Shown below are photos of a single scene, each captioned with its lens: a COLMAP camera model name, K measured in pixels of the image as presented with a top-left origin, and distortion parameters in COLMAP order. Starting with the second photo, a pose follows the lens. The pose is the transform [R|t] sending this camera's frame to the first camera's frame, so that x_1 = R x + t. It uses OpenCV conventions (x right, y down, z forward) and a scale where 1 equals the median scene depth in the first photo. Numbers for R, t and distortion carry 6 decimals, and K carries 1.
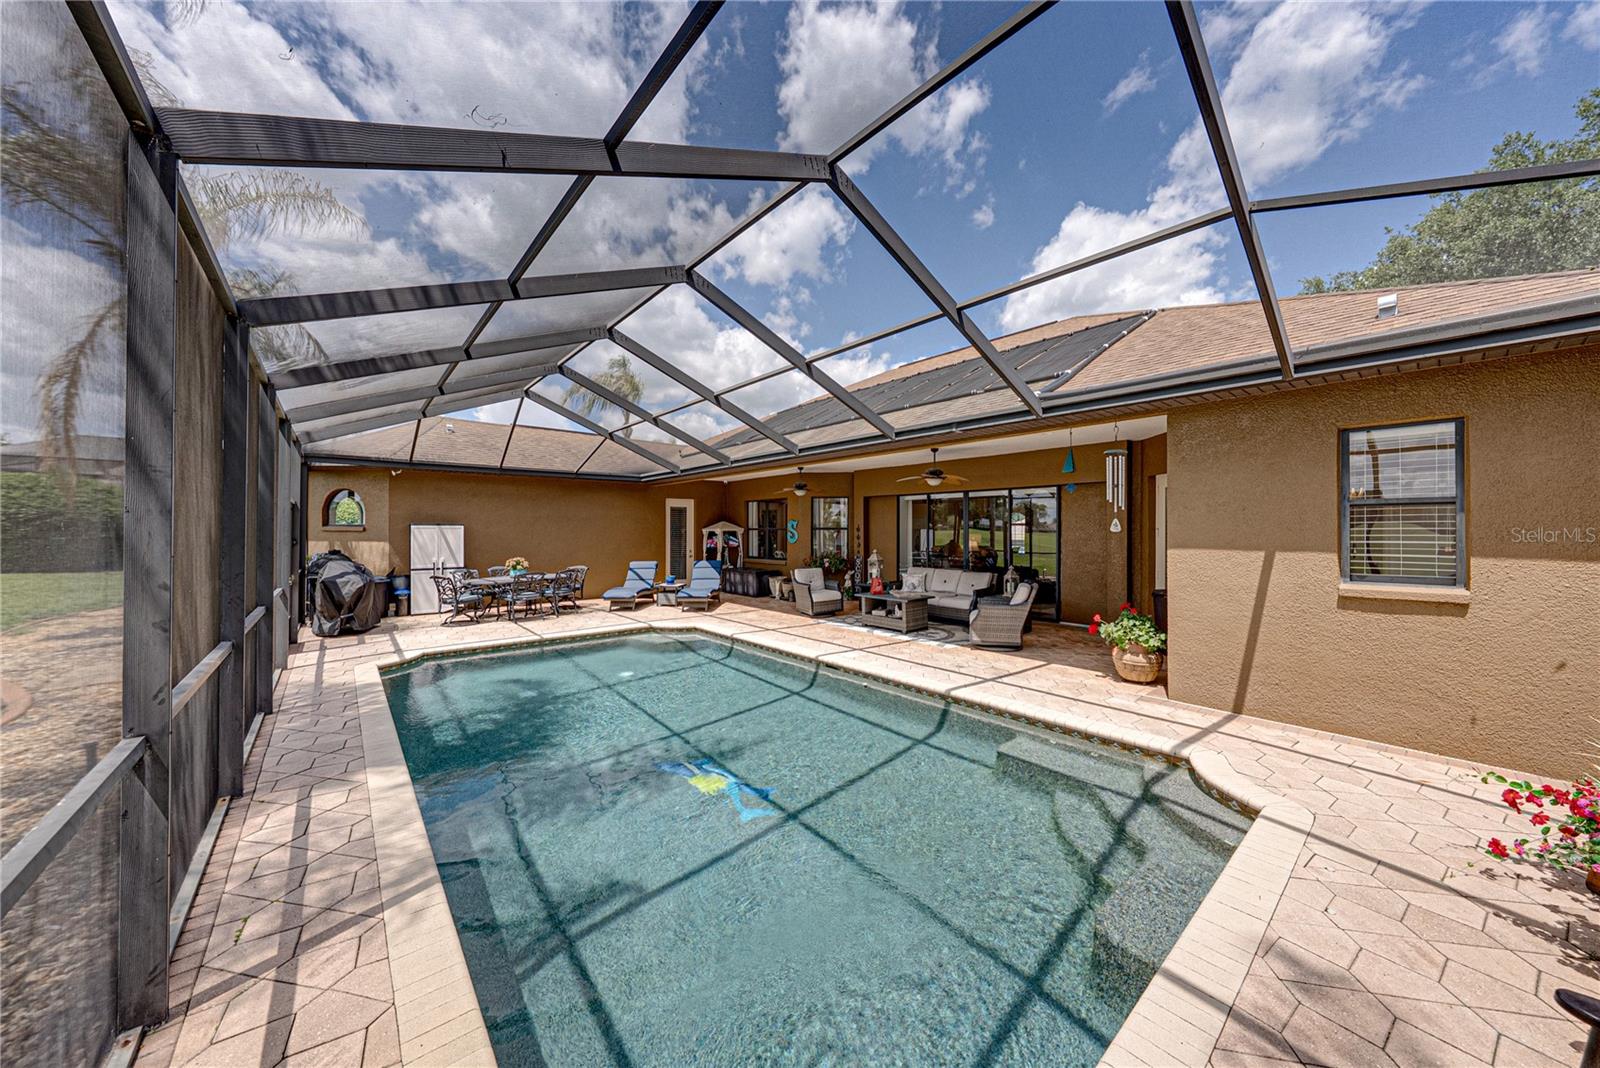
lens RADIAL K [[550.3, 0, 805.9], [0, 550.3, 521.4], [0, 0, 1]] dist [-0.003170, 0.000430]
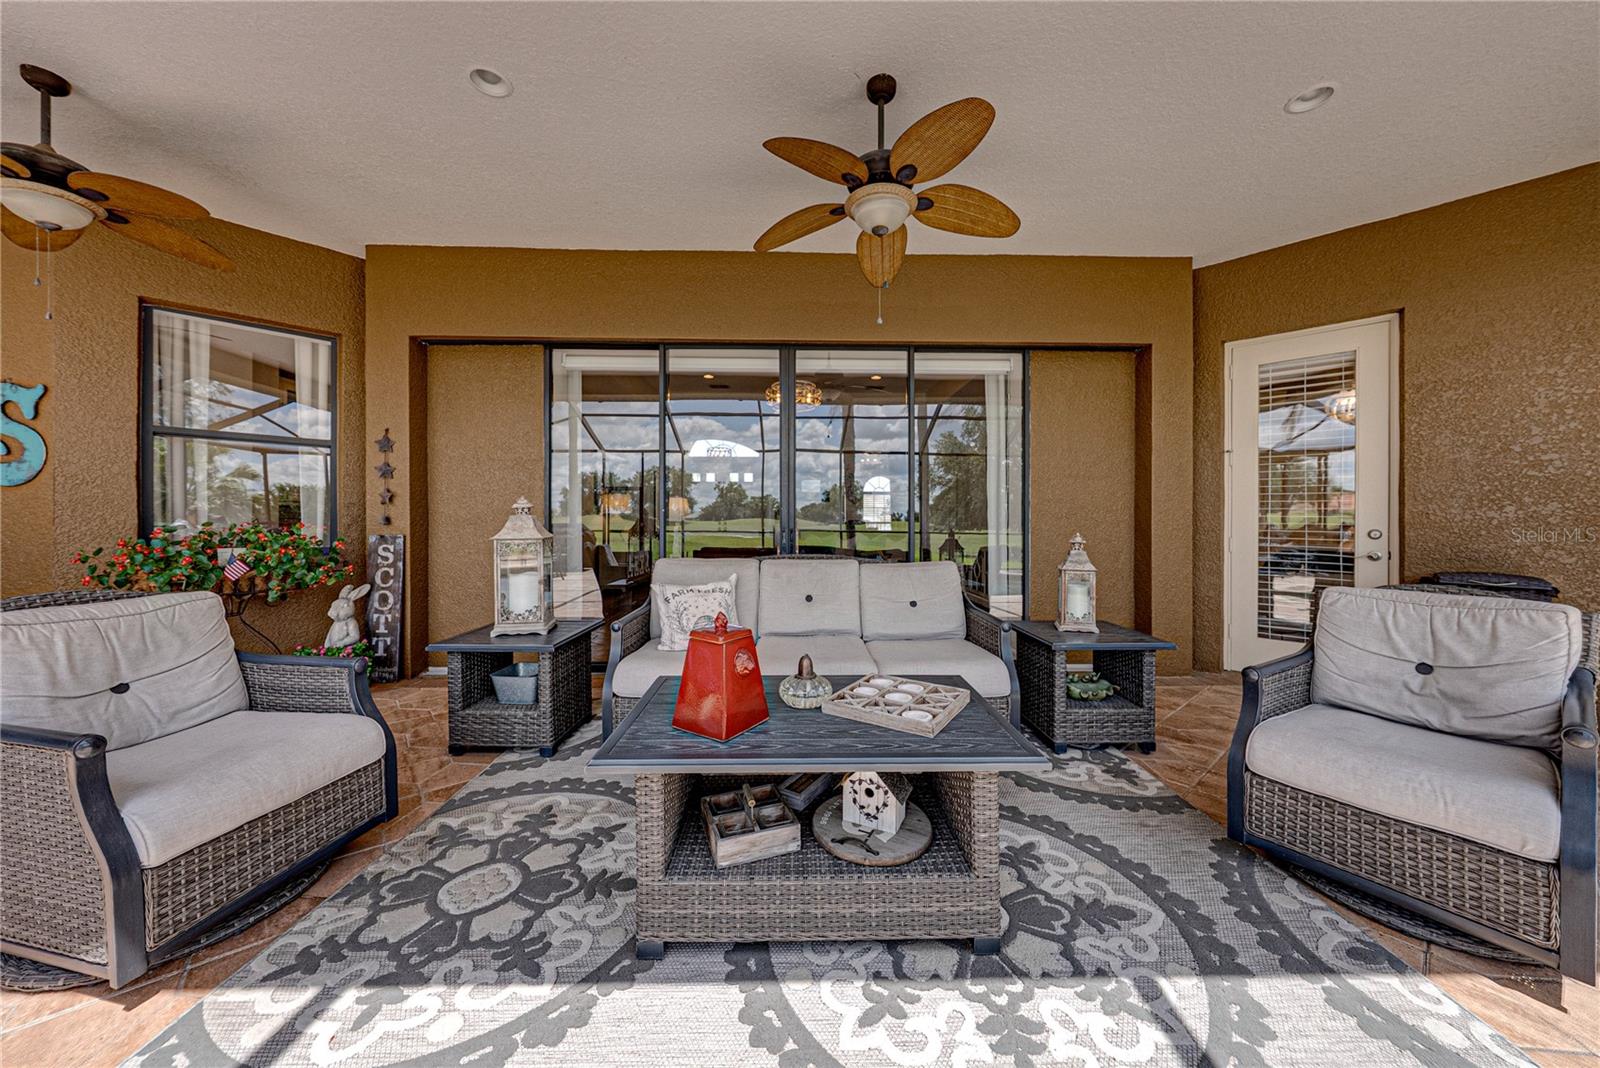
lens RADIAL K [[550.3, 0, 805.0], [0, 550.3, 519.4], [0, 0, 1]] dist [-0.003170, 0.000430]
pose [[0.631142, 0.002620, 0.775663, 0.010735], [-0.014663, 0.999856, 0.008553, 0.057507], [-0.775529, -0.016771, 0.631090, 0.751645]]
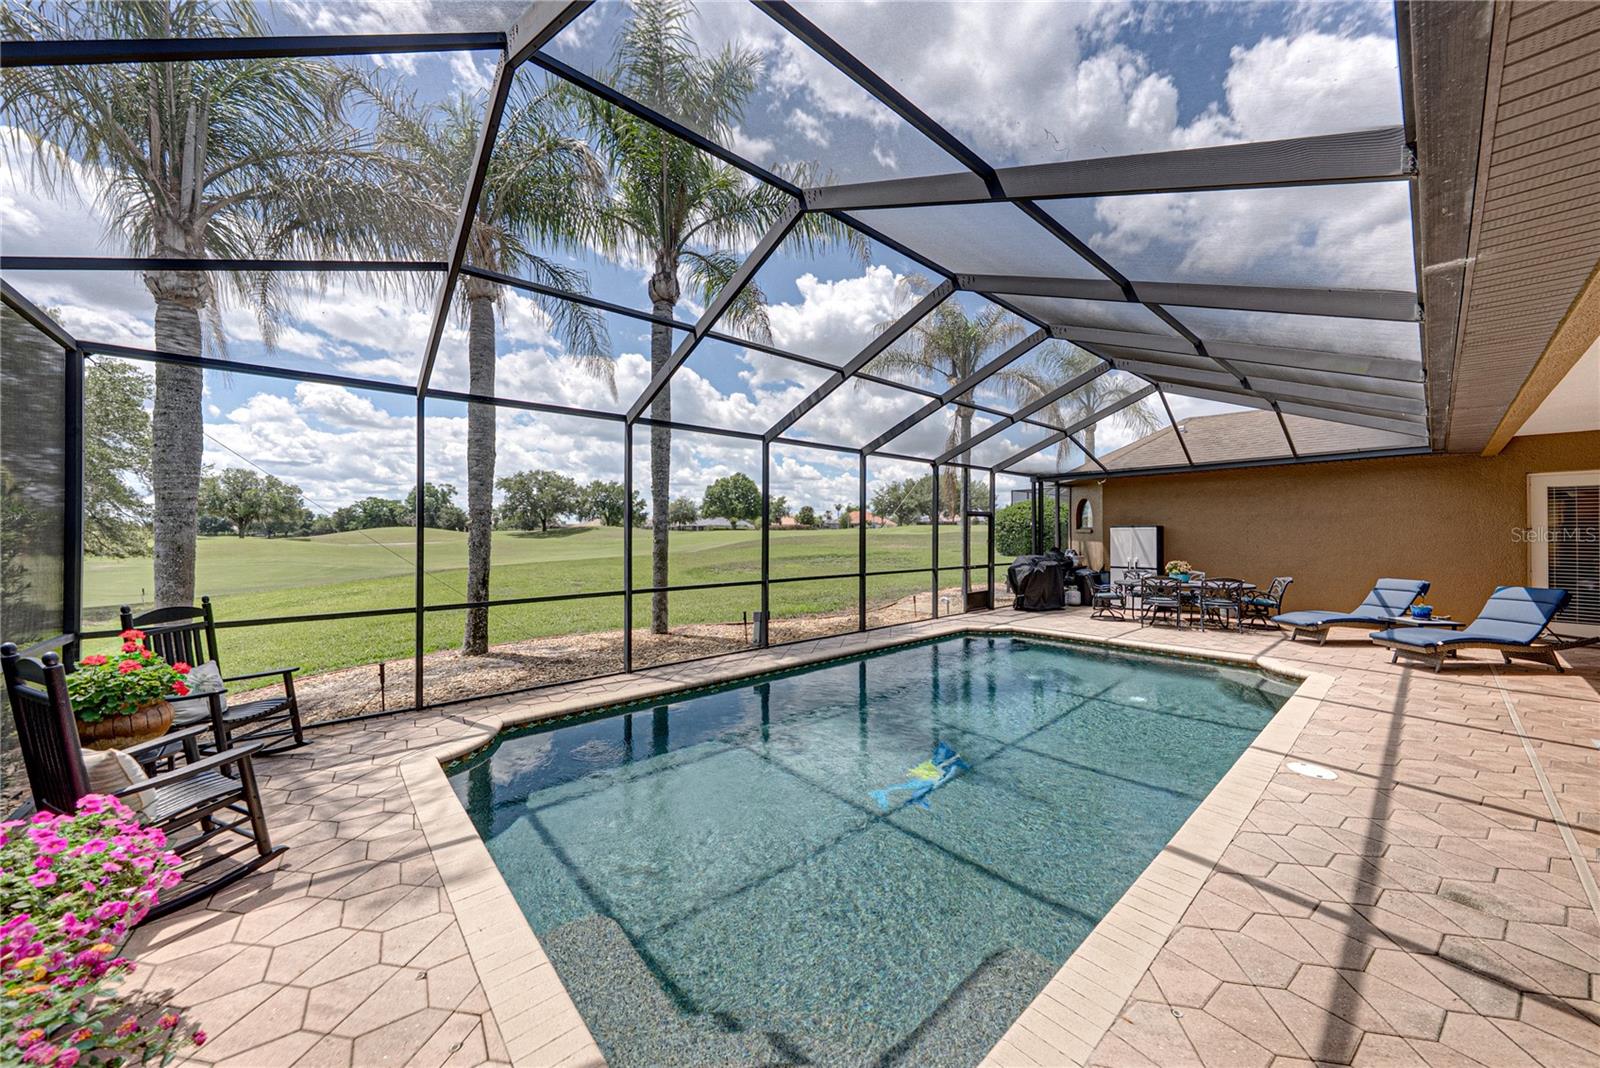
lens RADIAL K [[555.0, 0, 799.2], [0, 555.0, 524.9], [0, 0, 1]] dist [-0.002689, 0.000627]
pose [[0.014394, -0.016066, -0.999767, 0.394574], [0.018570, 0.999703, -0.015798, 0.007762], [0.999724, -0.018338, 0.014688, 0.341961]]
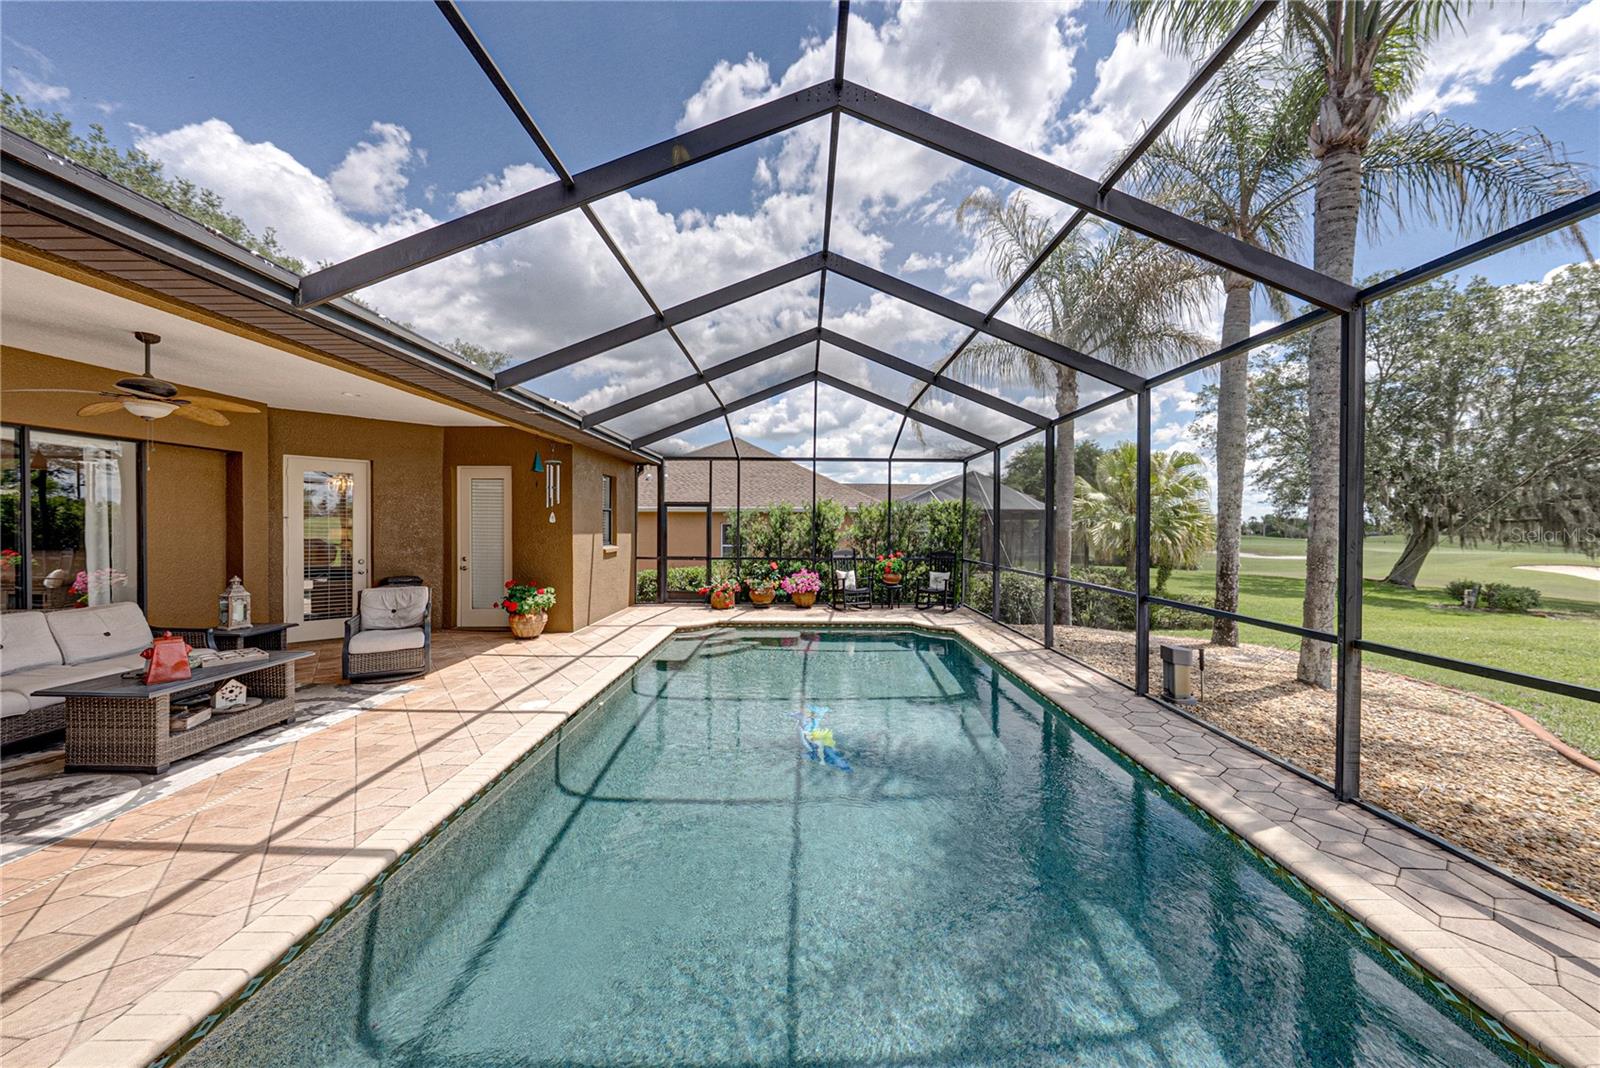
lens RADIAL K [[555.0, 0, 820.4], [0, 555.0, 525.5], [0, 0, 1]] dist [-0.002689, 0.000627]
pose [[-0.778398, -0.008029, 0.627720, -0.415282], [-0.019055, 0.999760, -0.010842, 0.015121], [-0.627482, -0.020400, -0.778364, 0.875188]]
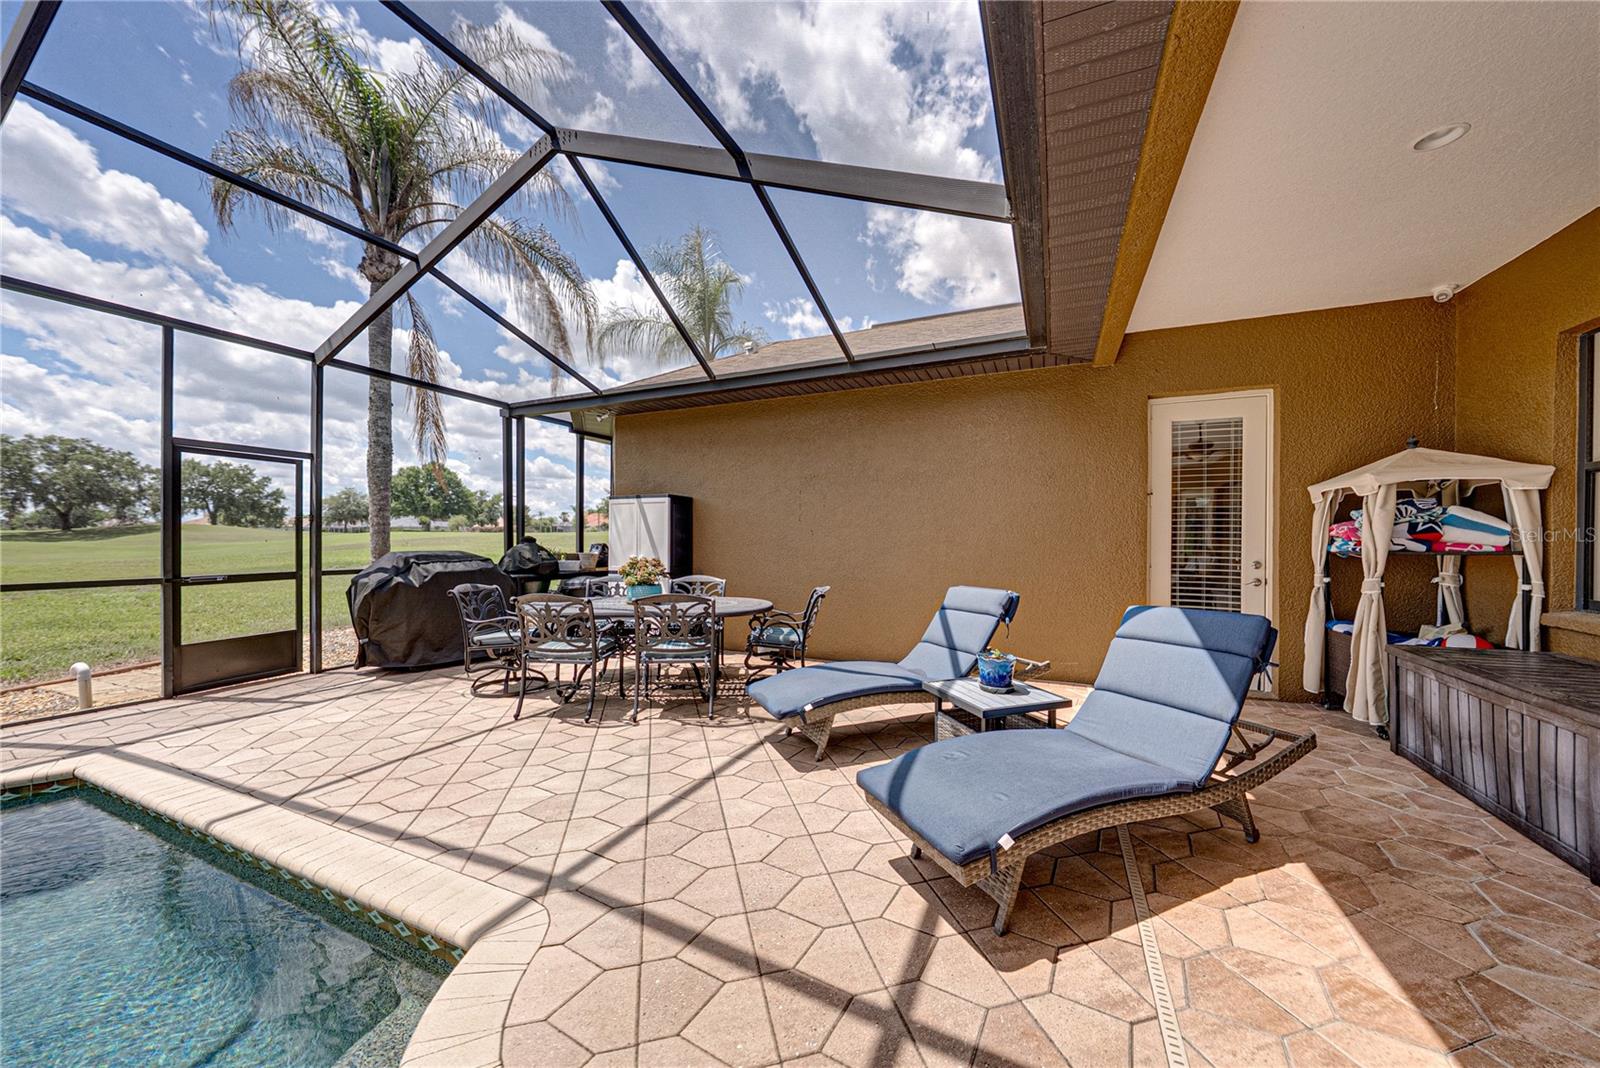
lens RADIAL K [[555.0, 0, 804.9], [0, 555.0, 542.0], [0, 0, 1]] dist [-0.002689, 0.000627]
pose [[0.445024, 0.006189, -0.895497, -0.068828], [0.012408, 0.999838, 0.013076, 0.048548], [0.895433, -0.016930, 0.444875, 0.902573]]
